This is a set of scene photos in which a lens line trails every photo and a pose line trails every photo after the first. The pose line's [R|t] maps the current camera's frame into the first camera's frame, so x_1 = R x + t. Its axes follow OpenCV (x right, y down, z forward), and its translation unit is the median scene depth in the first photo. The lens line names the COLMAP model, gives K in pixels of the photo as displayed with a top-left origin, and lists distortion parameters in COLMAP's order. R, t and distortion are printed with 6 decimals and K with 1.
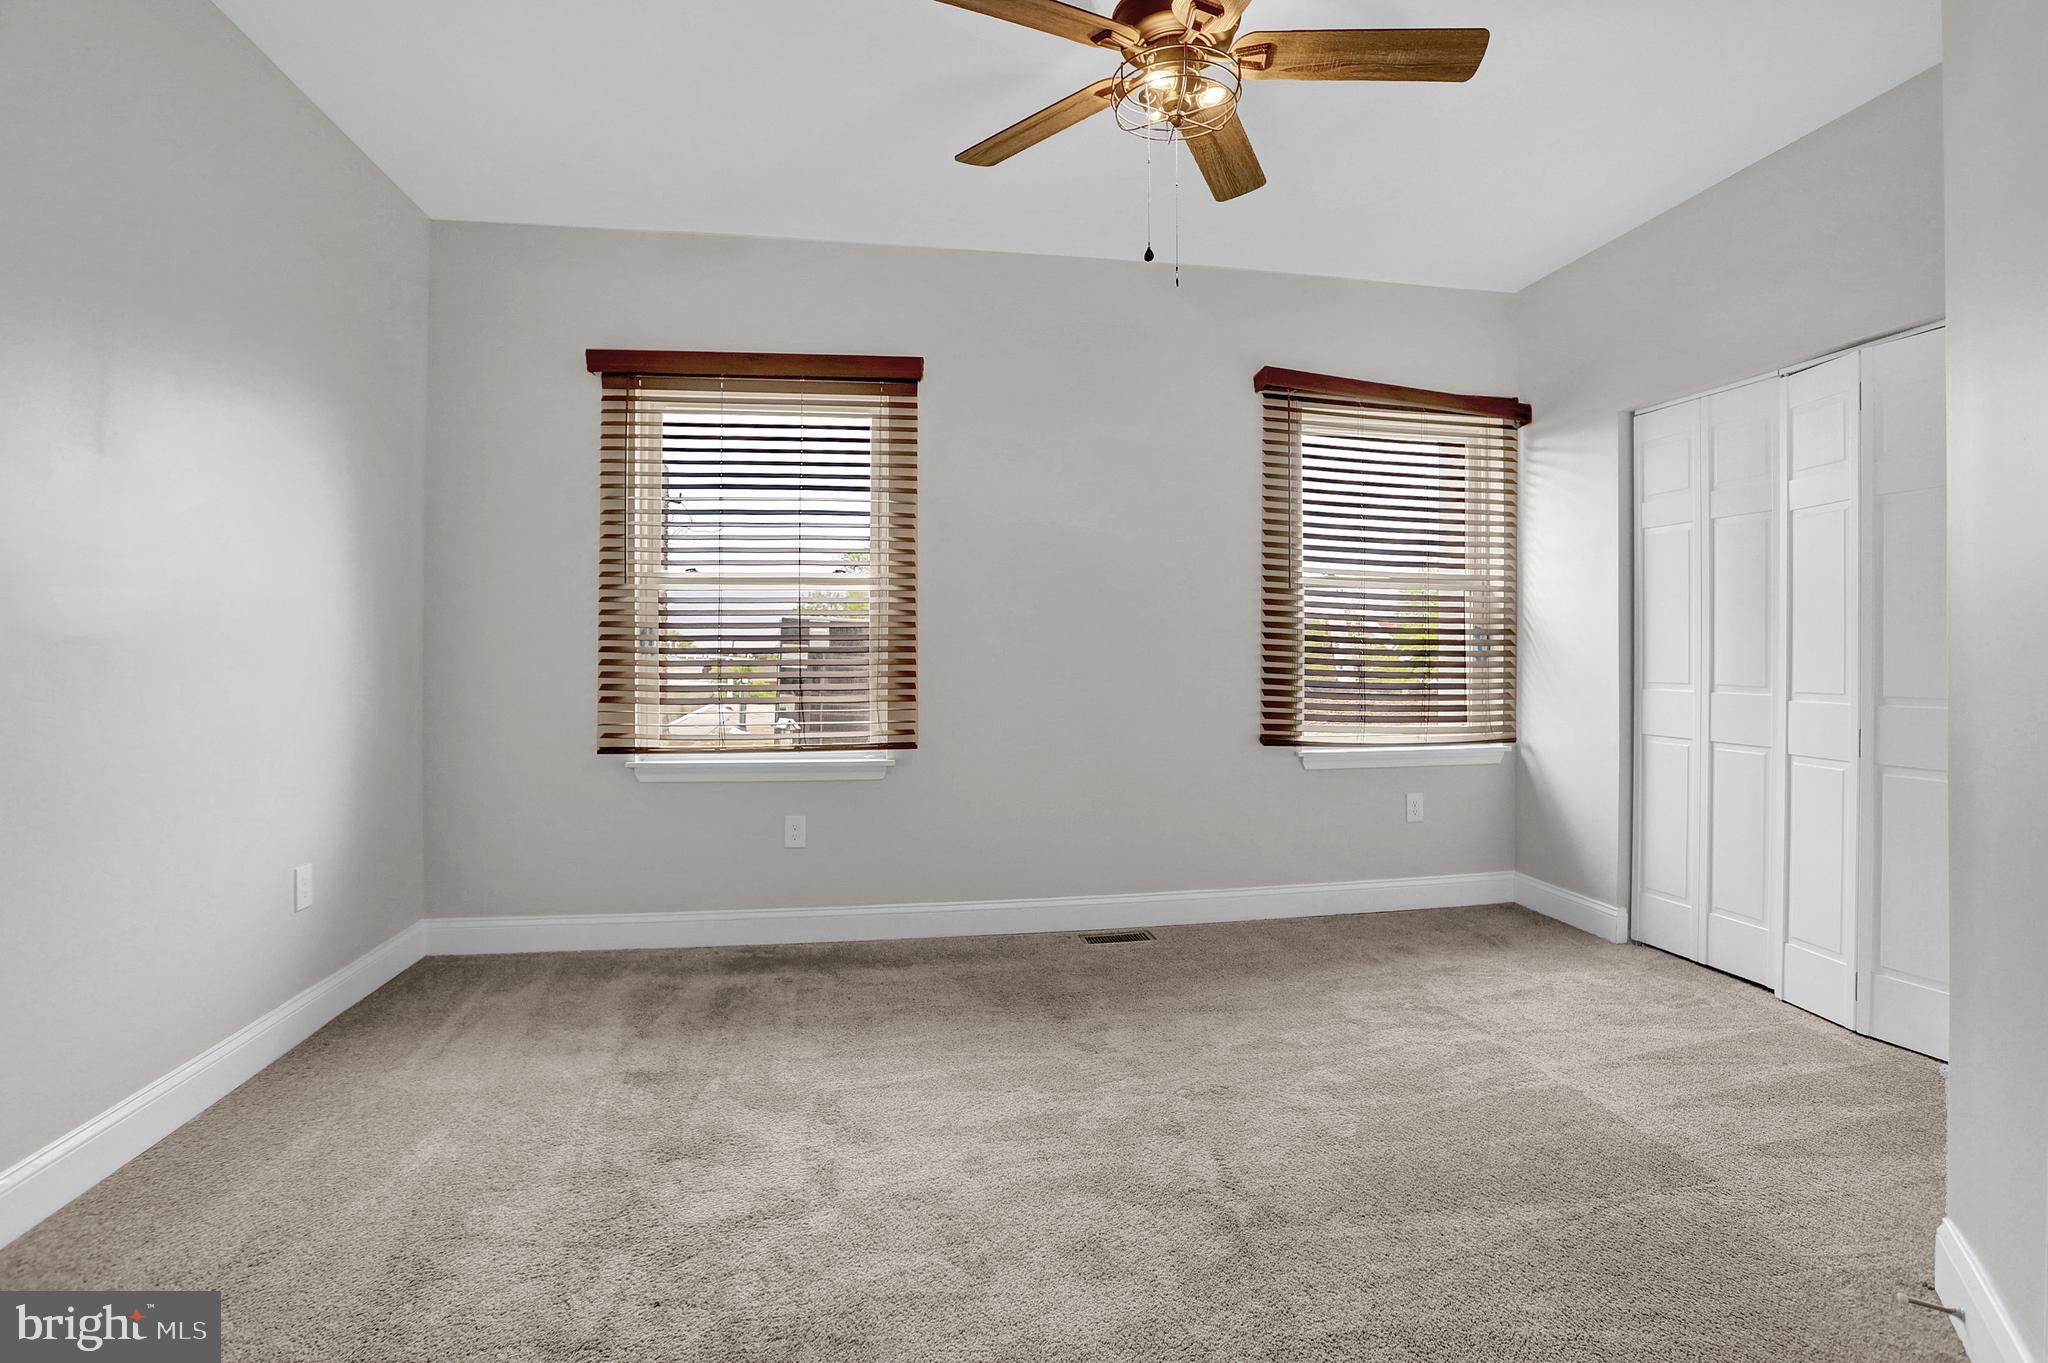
lens RADIAL K [[998.7, 0, 1023.4], [0, 998.7, 669.7], [0, 0, 1]] dist [-0.058896, 0.022313]
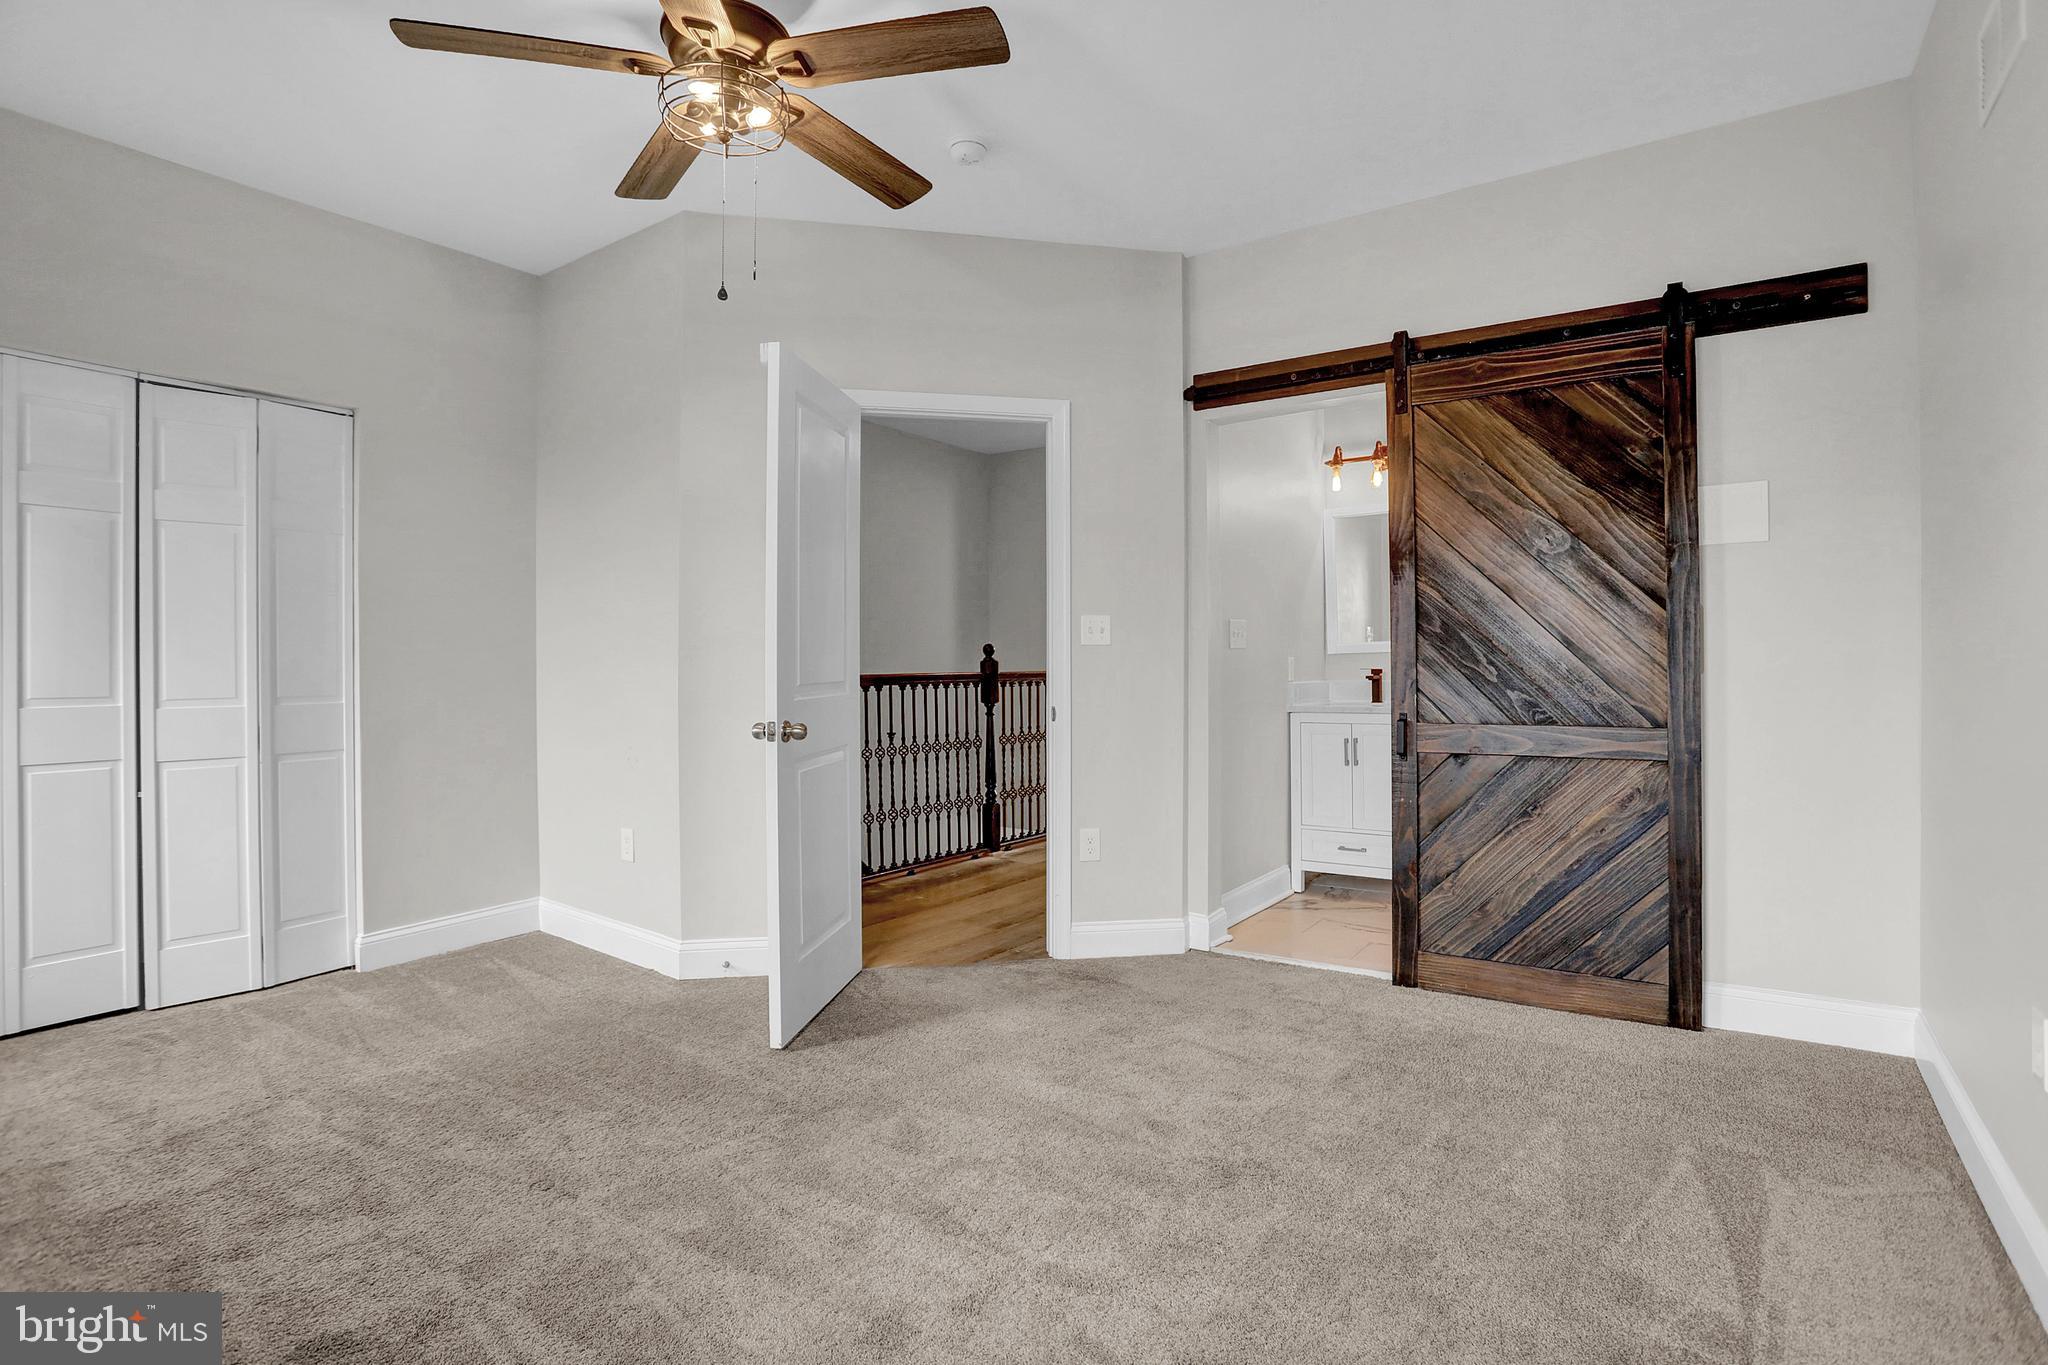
lens RADIAL K [[998.7, 0, 1023.2], [0, 998.7, 669.5], [0, 0, 1]] dist [-0.058896, 0.022313]
pose [[-0.710928, -0.000129, 0.703264, -0.611272], [0.018677, 0.999644, 0.019064, -0.012219], [-0.703016, 0.026688, -0.710673, 1.194616]]
